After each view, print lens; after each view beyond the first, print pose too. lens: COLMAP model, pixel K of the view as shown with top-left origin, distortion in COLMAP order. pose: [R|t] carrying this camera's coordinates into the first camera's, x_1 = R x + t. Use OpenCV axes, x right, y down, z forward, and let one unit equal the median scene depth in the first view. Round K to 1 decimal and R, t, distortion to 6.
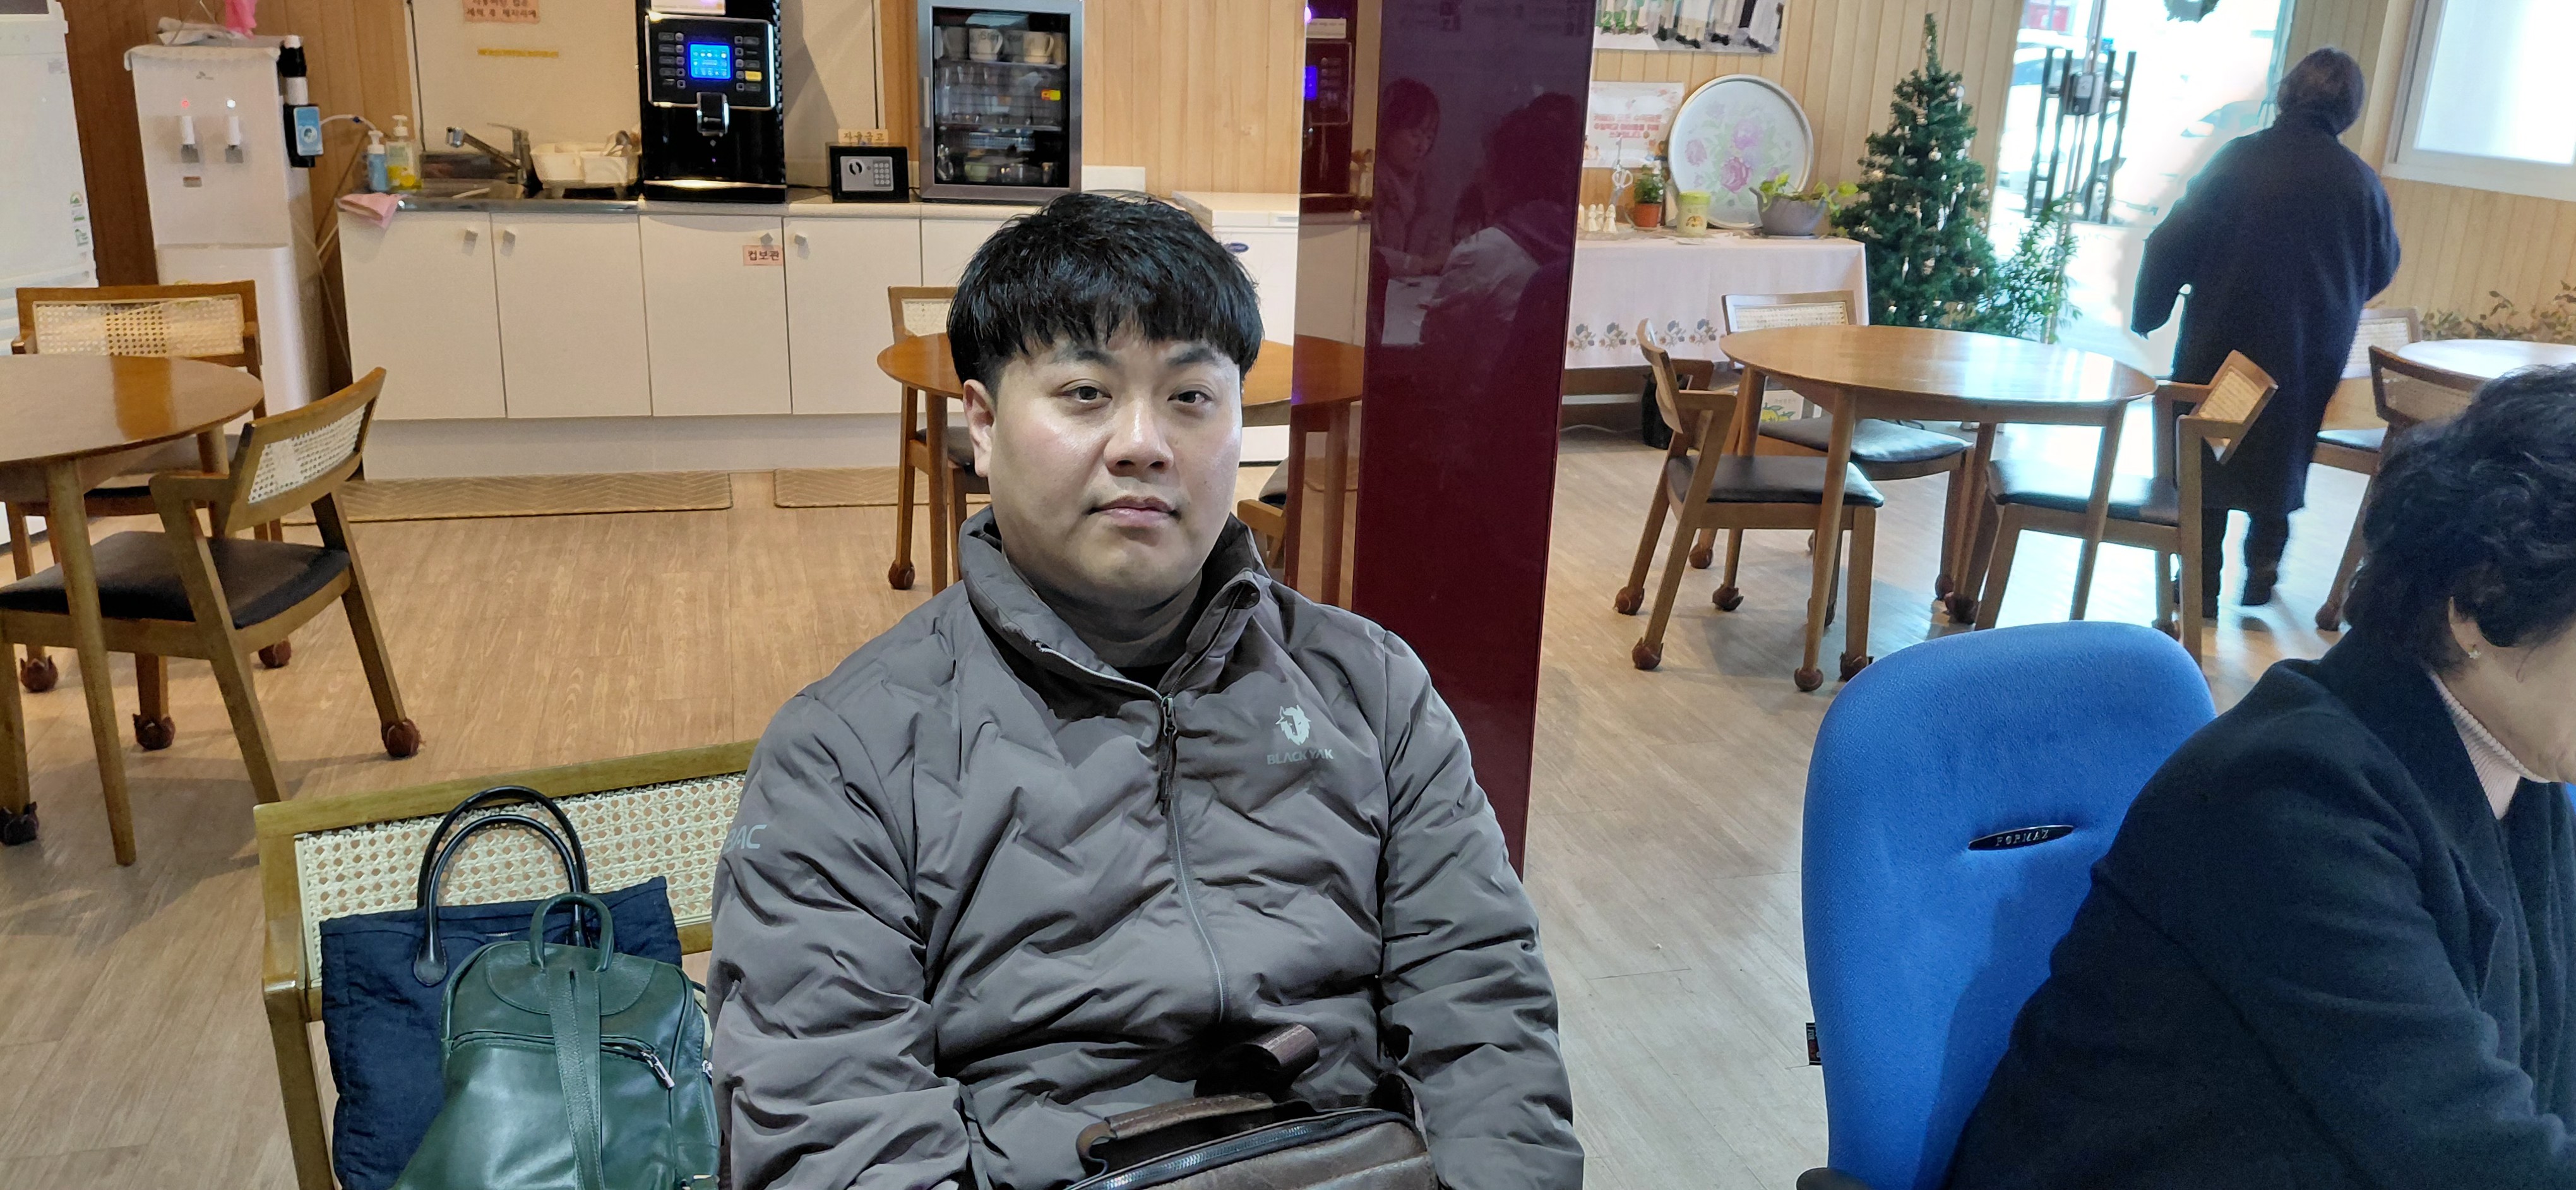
lens RADIAL K [[1922.0, 0, 1317.4], [0, 1922.0, 563.1], [0, 0, 1]] dist [0.050525, -0.109242]
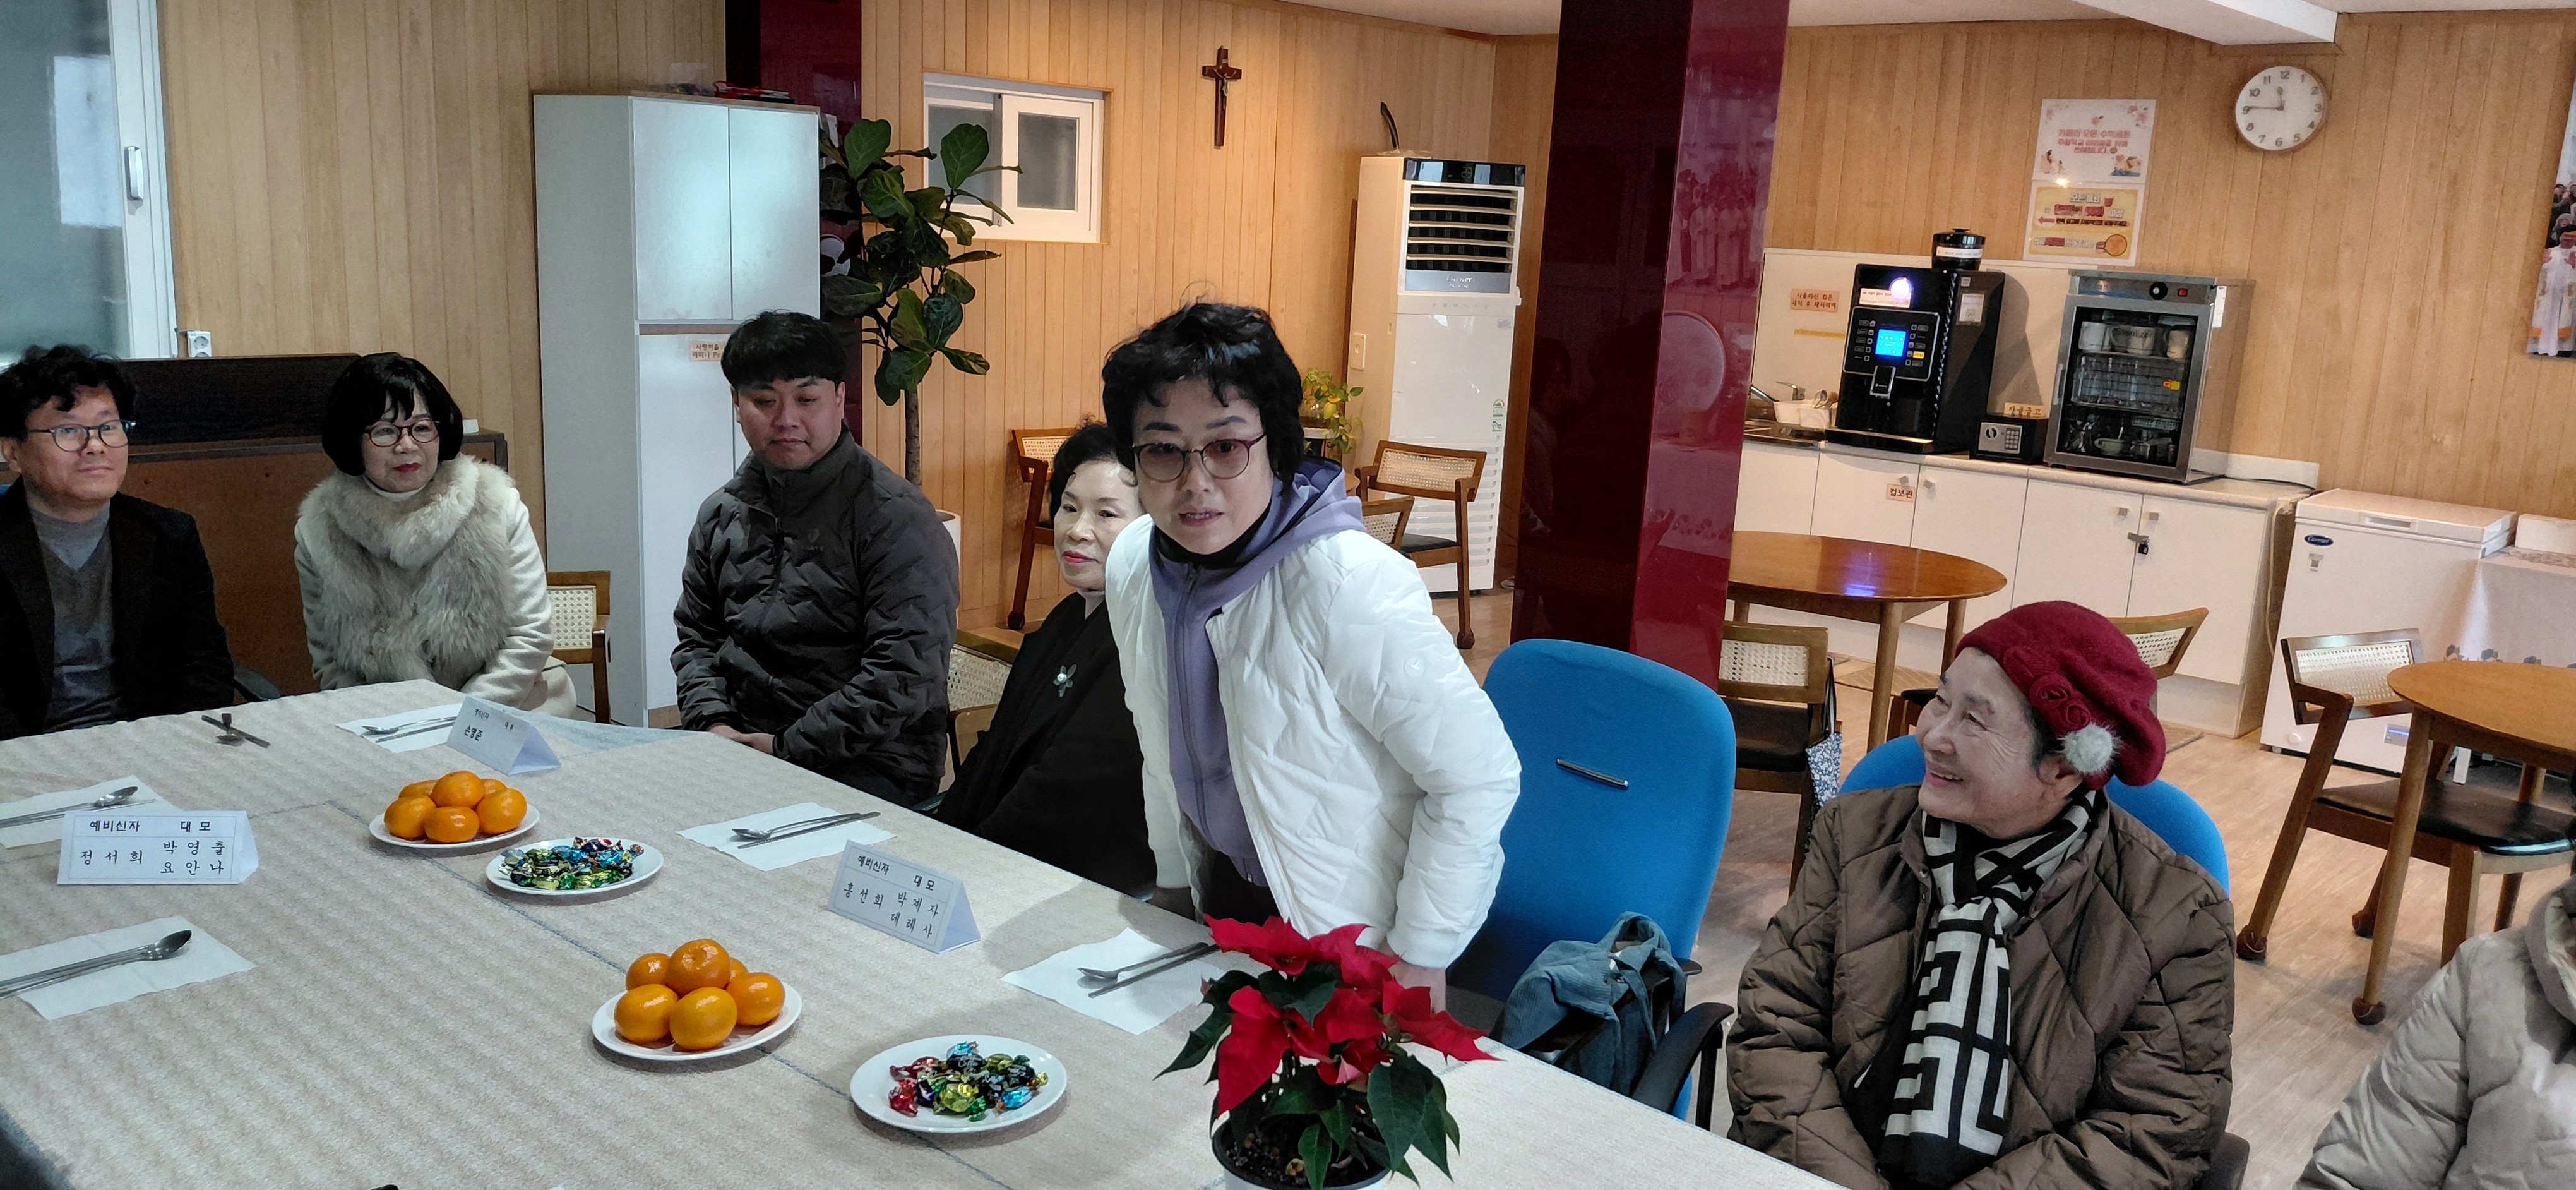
lens RADIAL K [[1922.0, 0, 1311.7], [0, 1922.0, 593.8], [0, 0, 1]] dist [0.050525, -0.109242]
pose [[0.472211, 0.147264, -0.869097, 0.637522], [-0.277395, 0.960680, 0.012064, -0.001353], [0.836701, 0.235387, 0.494494, 0.054110]]
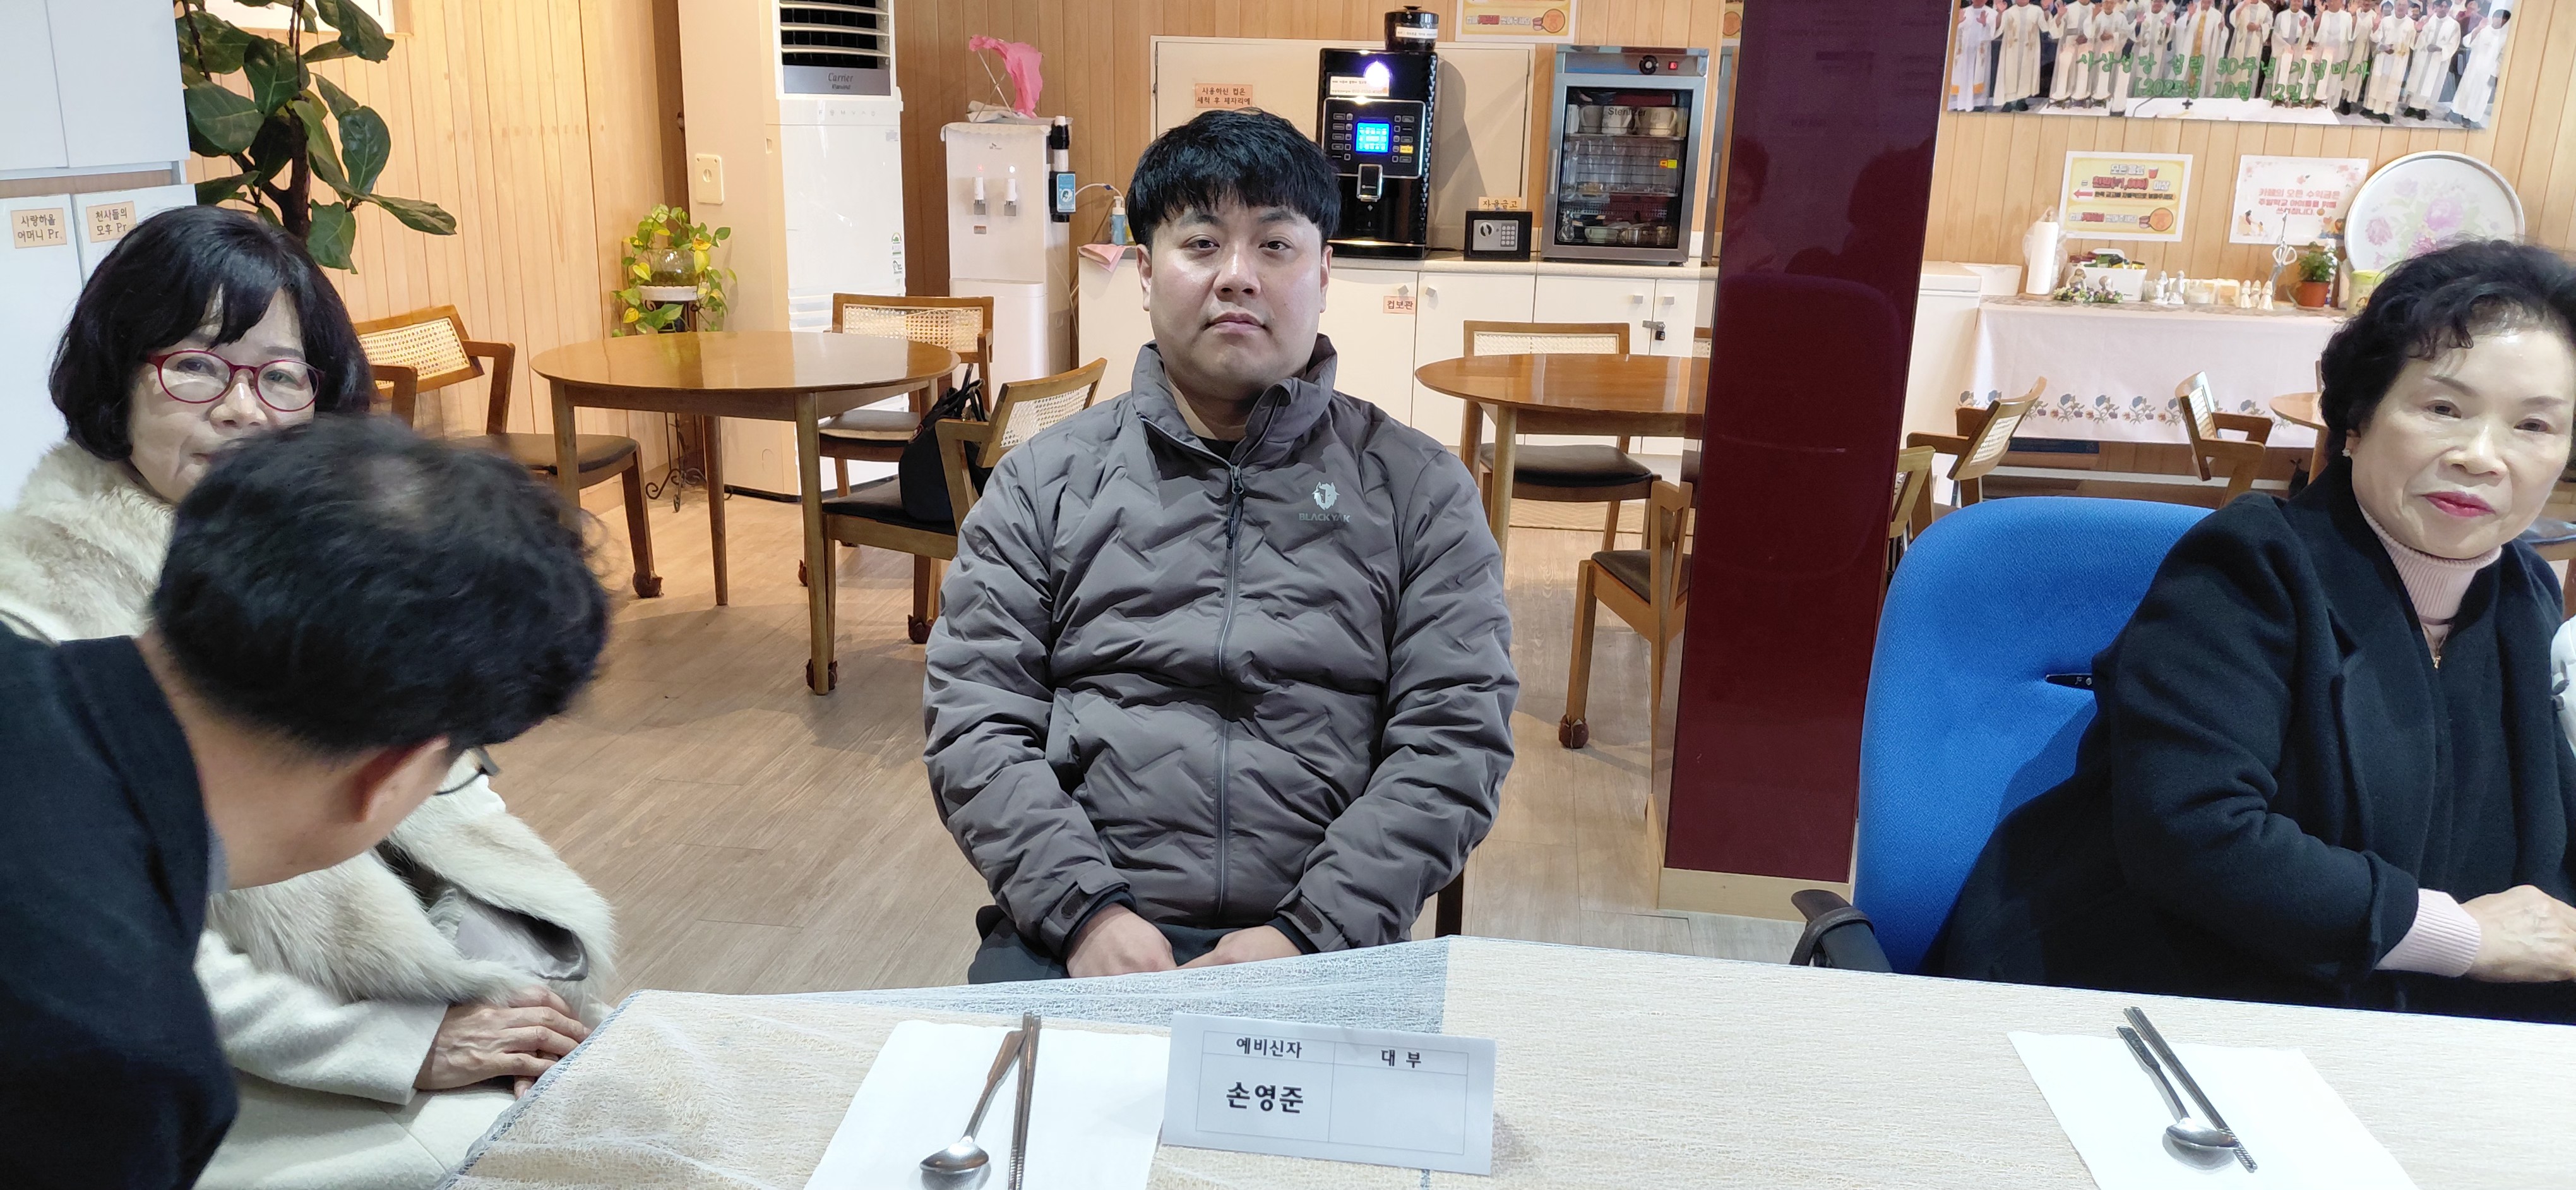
lens RADIAL K [[1922.0, 0, 1310.7], [0, 1922.0, 607.7], [0, 0, 1]] dist [0.050525, -0.109242]
pose [[0.907828, 0.084473, -0.410747, 0.153930], [-0.103492, 0.994335, -0.024245, 0.056443], [0.406372, 0.064519, 0.911427, -0.069311]]
